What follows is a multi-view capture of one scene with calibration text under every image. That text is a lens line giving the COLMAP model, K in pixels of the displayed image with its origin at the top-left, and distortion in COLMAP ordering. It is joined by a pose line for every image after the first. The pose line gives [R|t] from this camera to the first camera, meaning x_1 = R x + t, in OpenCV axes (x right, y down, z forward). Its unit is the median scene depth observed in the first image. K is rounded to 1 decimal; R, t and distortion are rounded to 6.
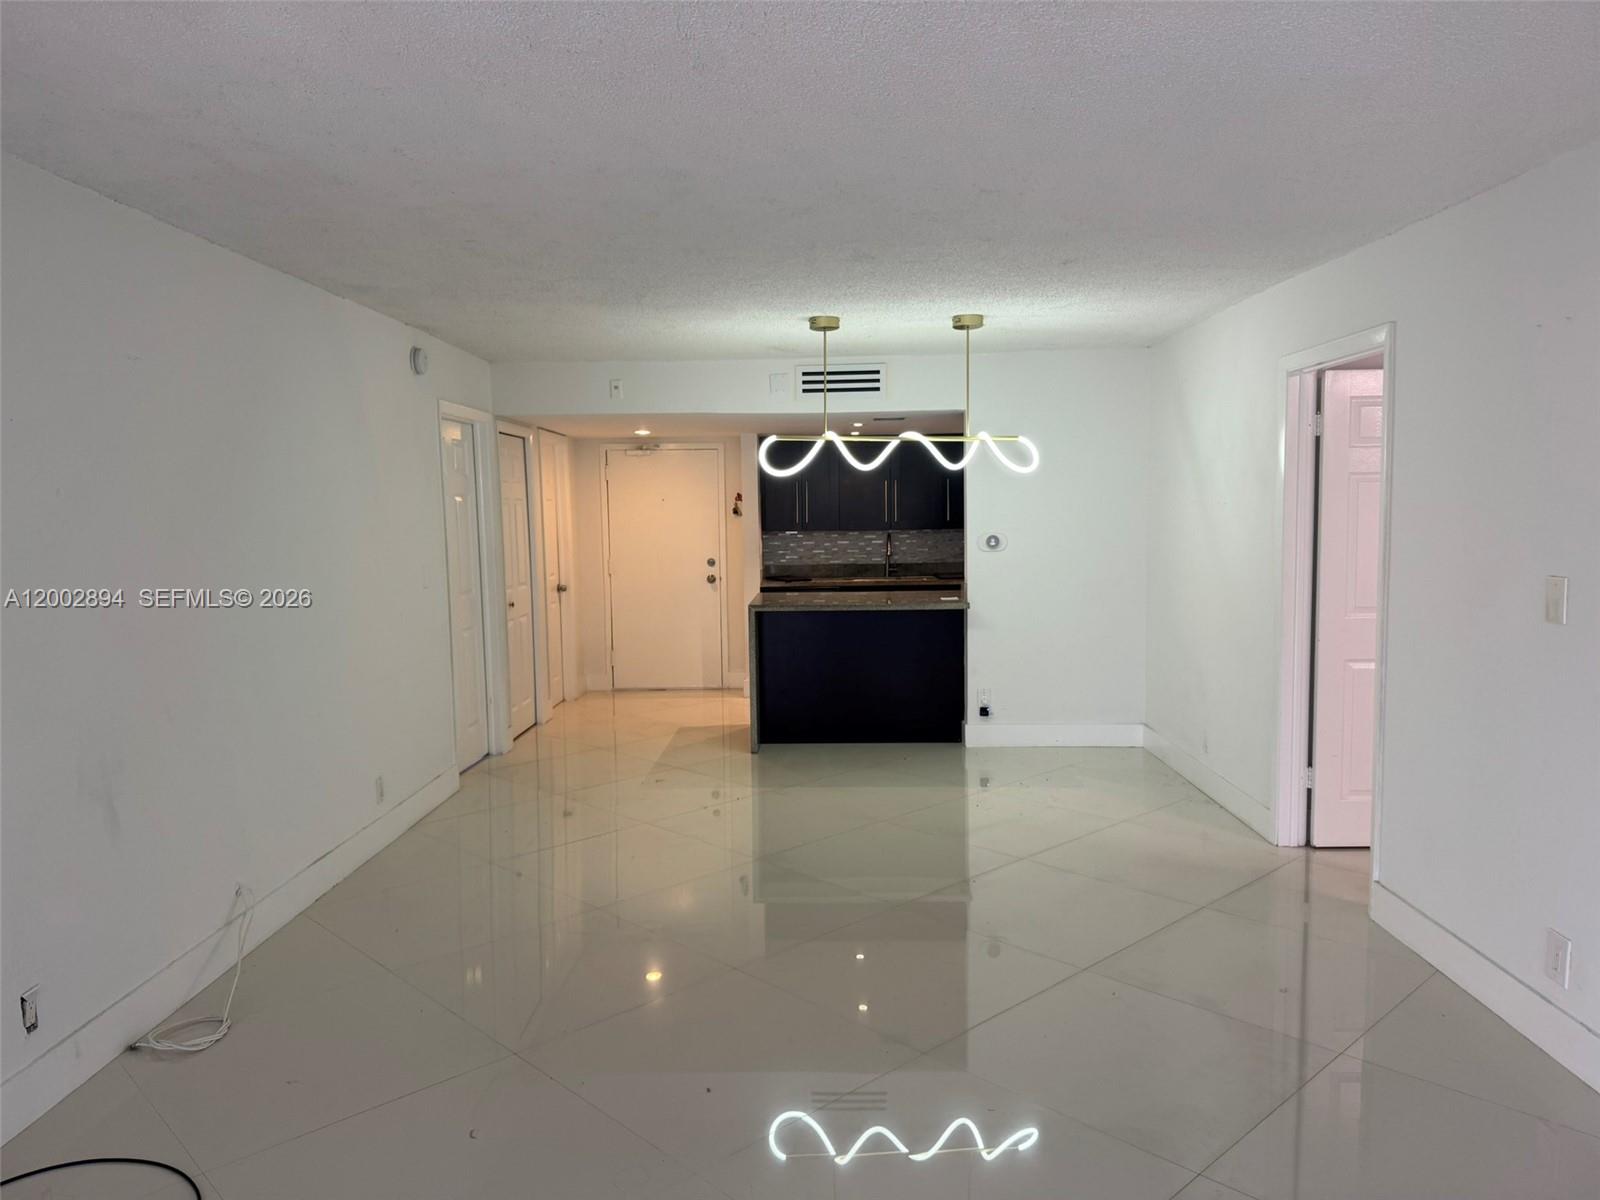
lens RADIAL K [[1108.5, 0, 800.3], [0, 1108.5, 606.1], [0, 0, 1]] dist [0.024936, -0.016245]
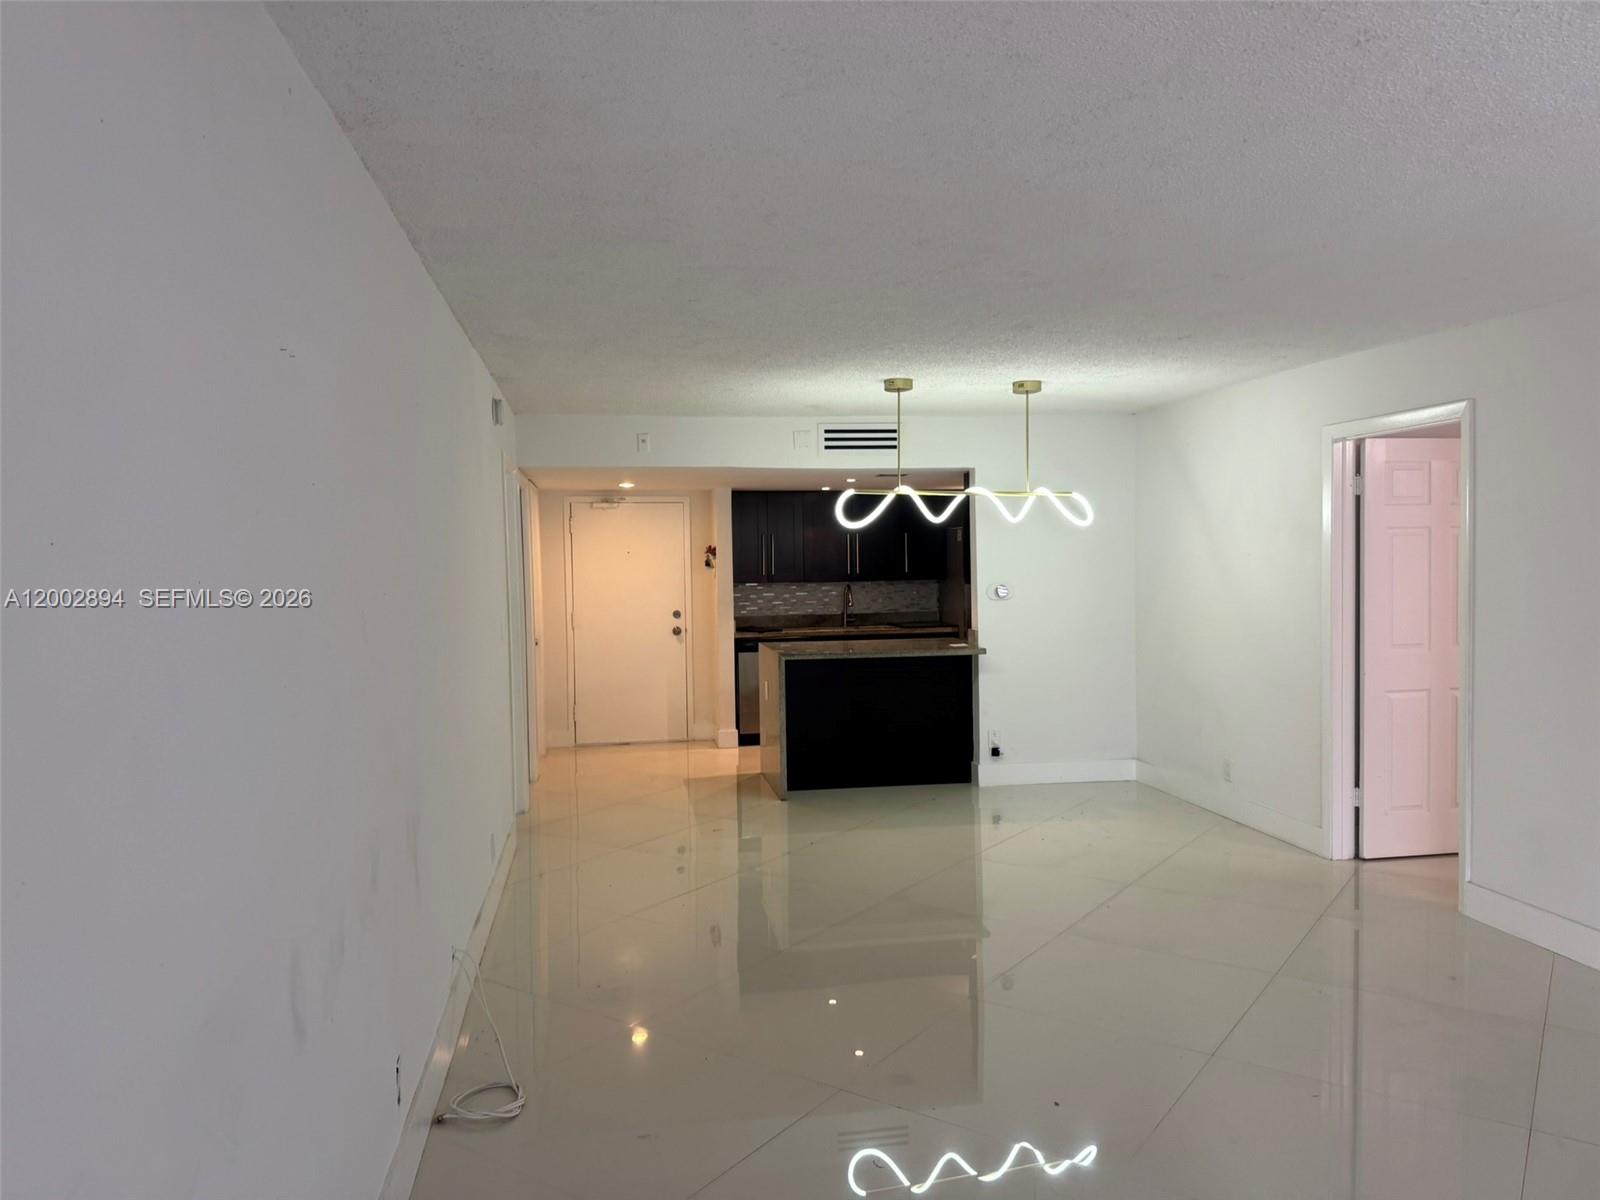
lens RADIAL K [[1108.5, 0, 795.2], [0, 1108.5, 604.7], [0, 0, 1]] dist [0.024936, -0.016245]
pose [[0.982603, -0.009163, 0.185495, -0.214478], [0.018497, 0.998645, -0.048650, 0.003179], [-0.184798, 0.051234, 0.981440, -0.006651]]
